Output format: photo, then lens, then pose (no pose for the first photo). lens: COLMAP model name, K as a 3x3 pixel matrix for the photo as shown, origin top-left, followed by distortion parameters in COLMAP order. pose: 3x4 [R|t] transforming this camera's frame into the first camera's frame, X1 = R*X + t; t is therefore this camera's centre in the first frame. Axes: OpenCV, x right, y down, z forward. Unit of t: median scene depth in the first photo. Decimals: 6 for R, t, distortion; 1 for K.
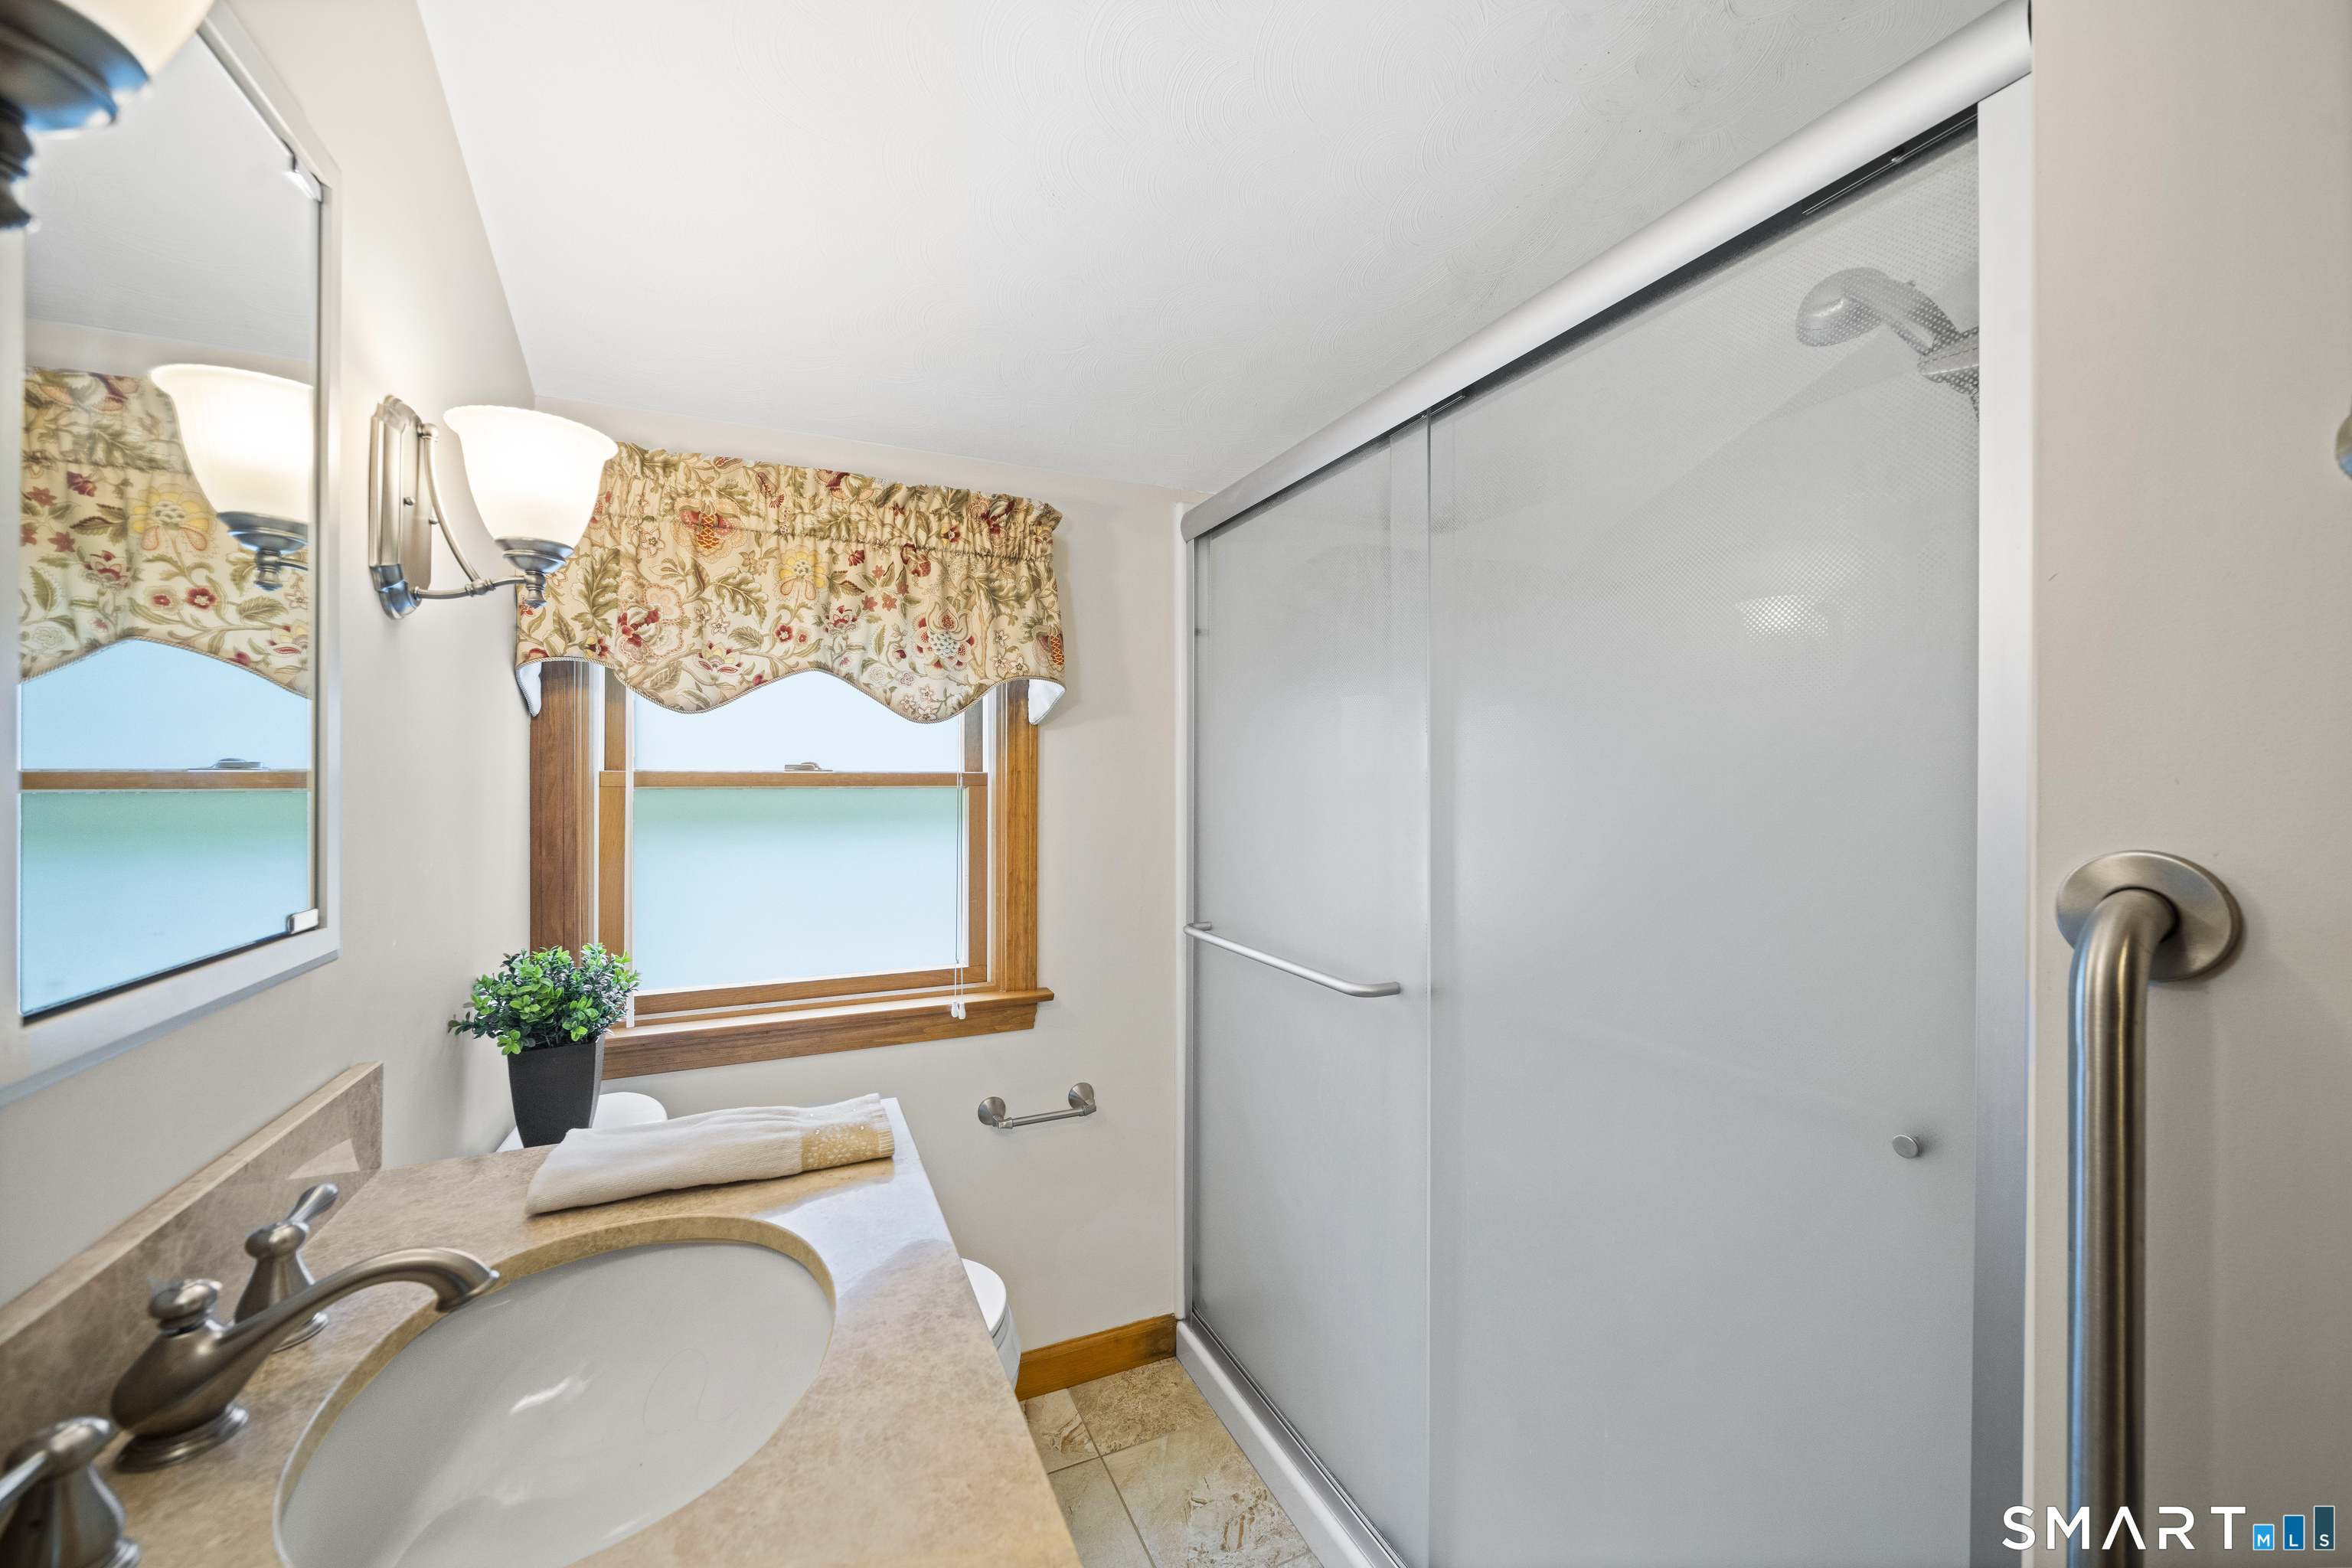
lens RADIAL K [[886.3, 0, 1176.0], [0, 886.3, 784.0], [0, 0, 1]] dist [-0.003893, 0.000070]
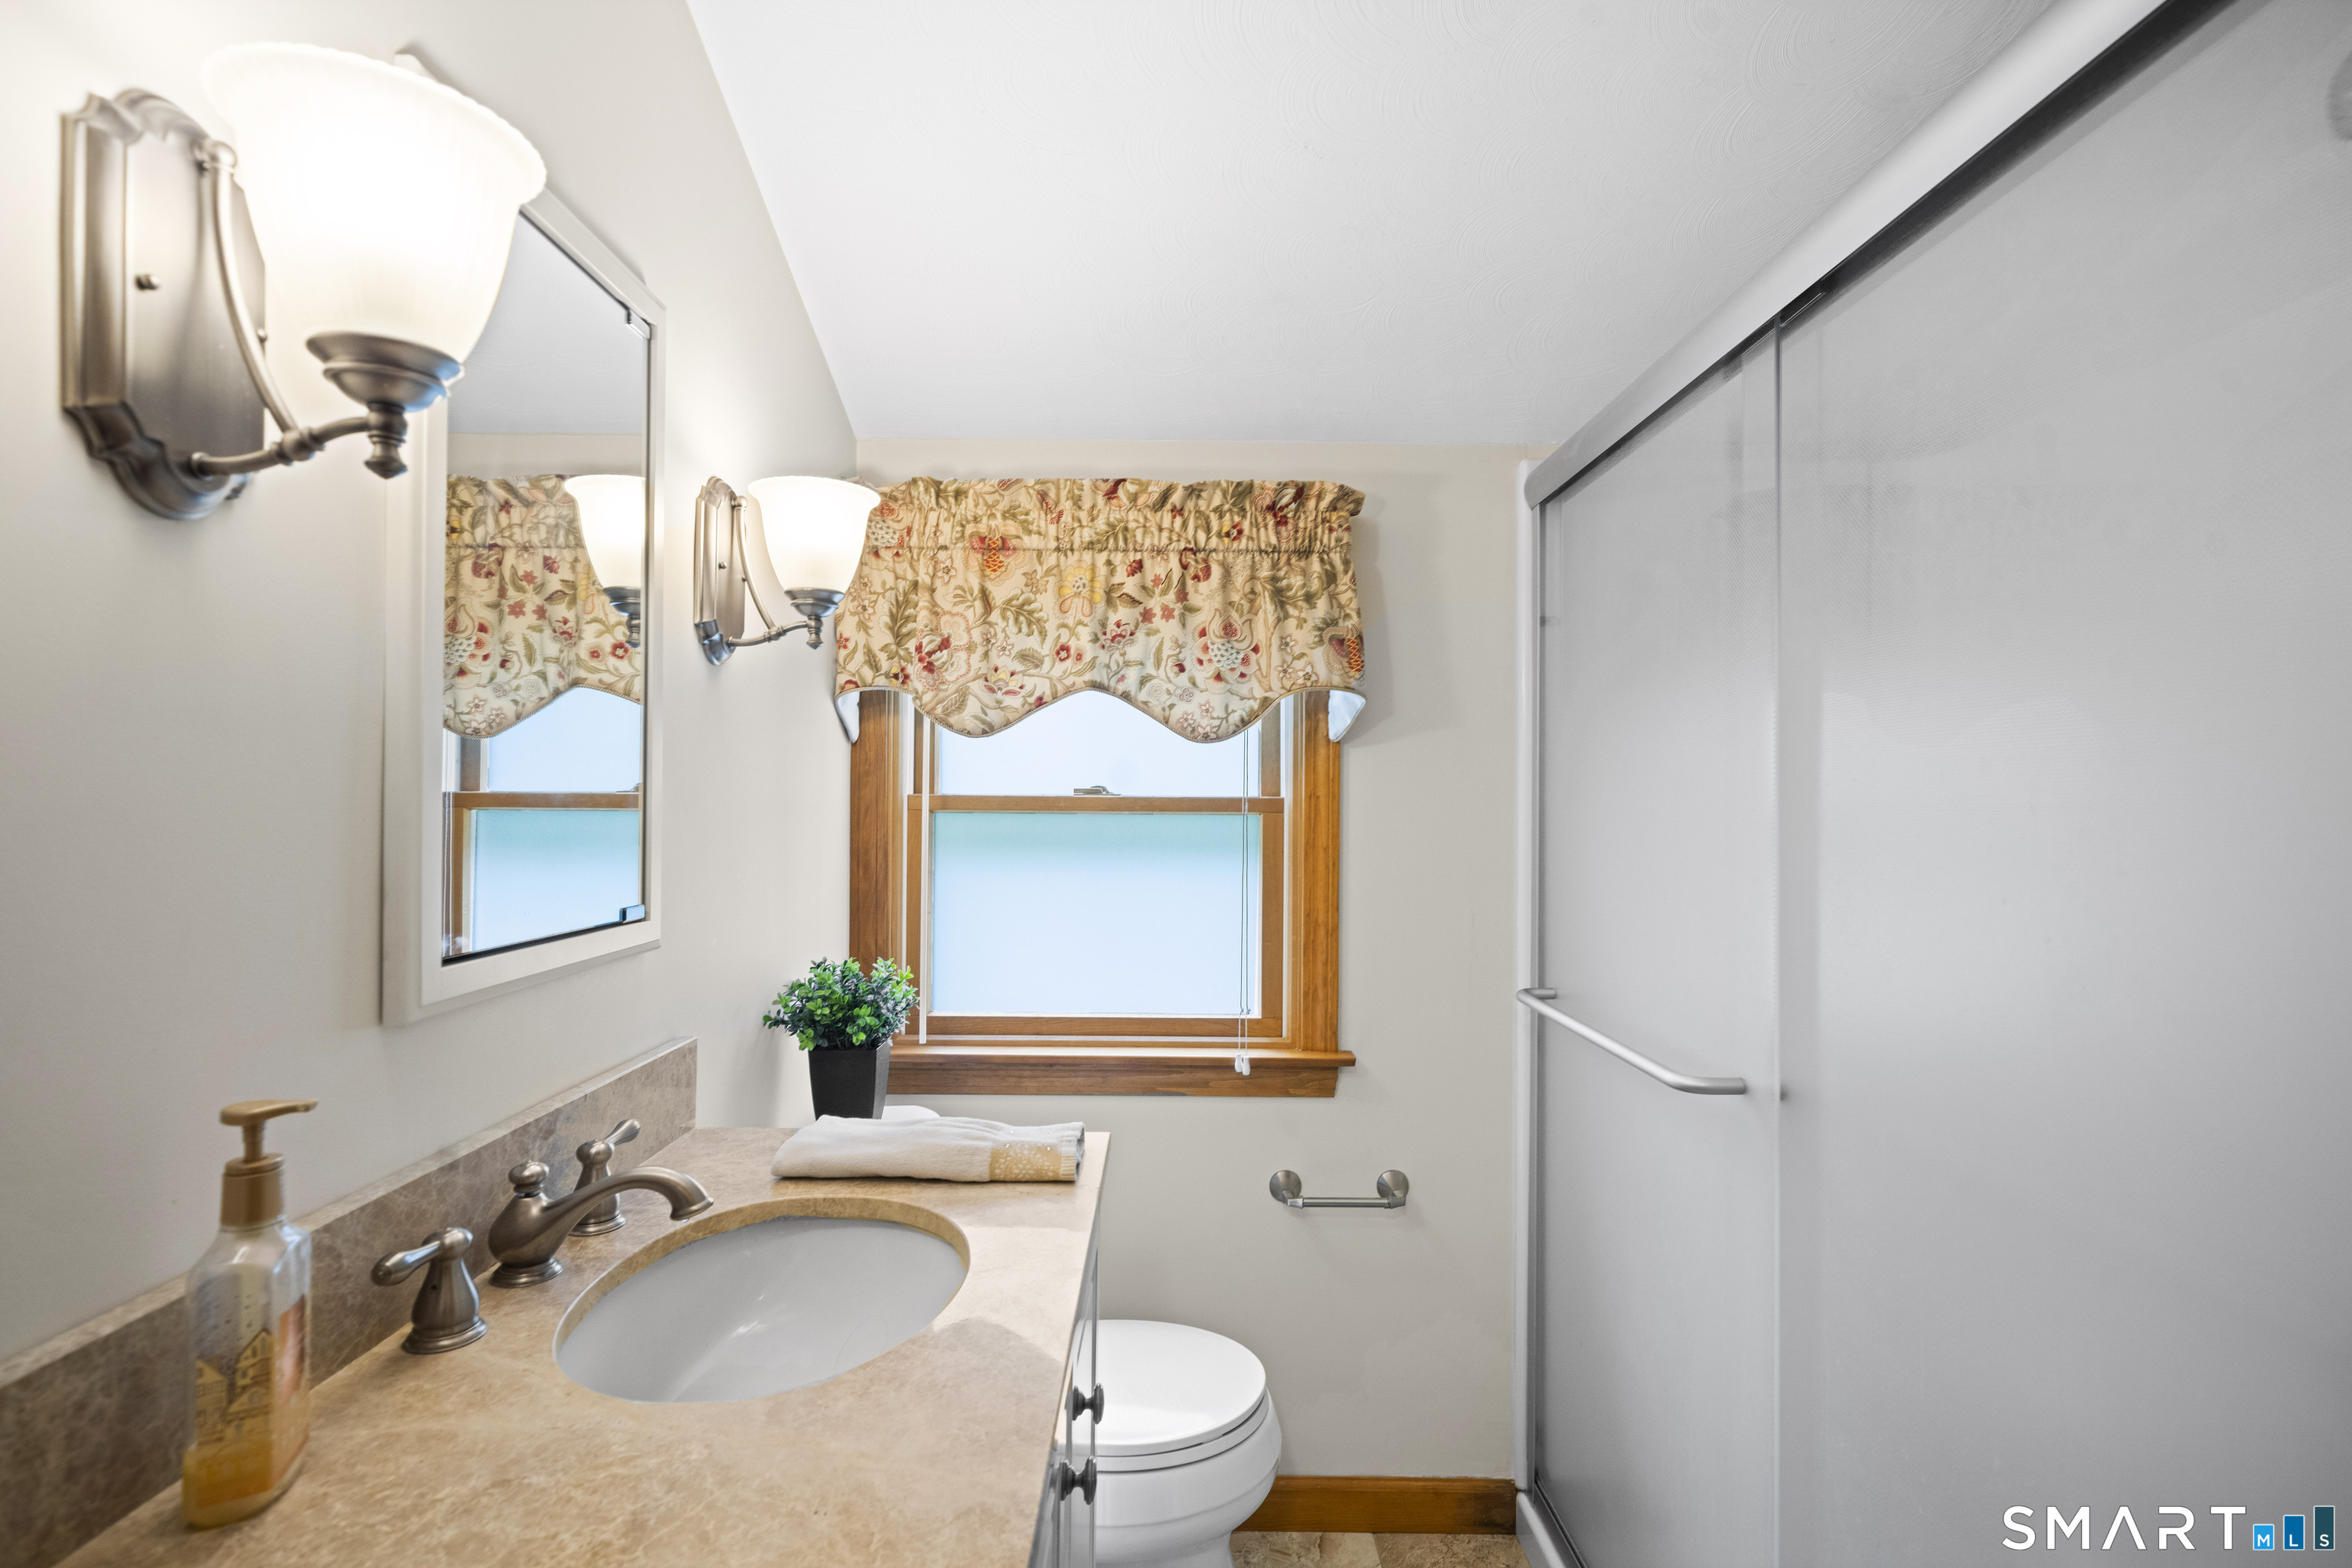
lens RADIAL K [[1126.5, 0, 1169.9], [0, 1126.5, 804.4], [0, 0, 1]] dist [0.000285, -0.000032]
pose [[0.907866, 0.007002, -0.419201, 0.186322], [-0.009520, 0.999947, -0.003915, -0.000854], [0.419152, 0.007545, 0.907885, -0.068523]]
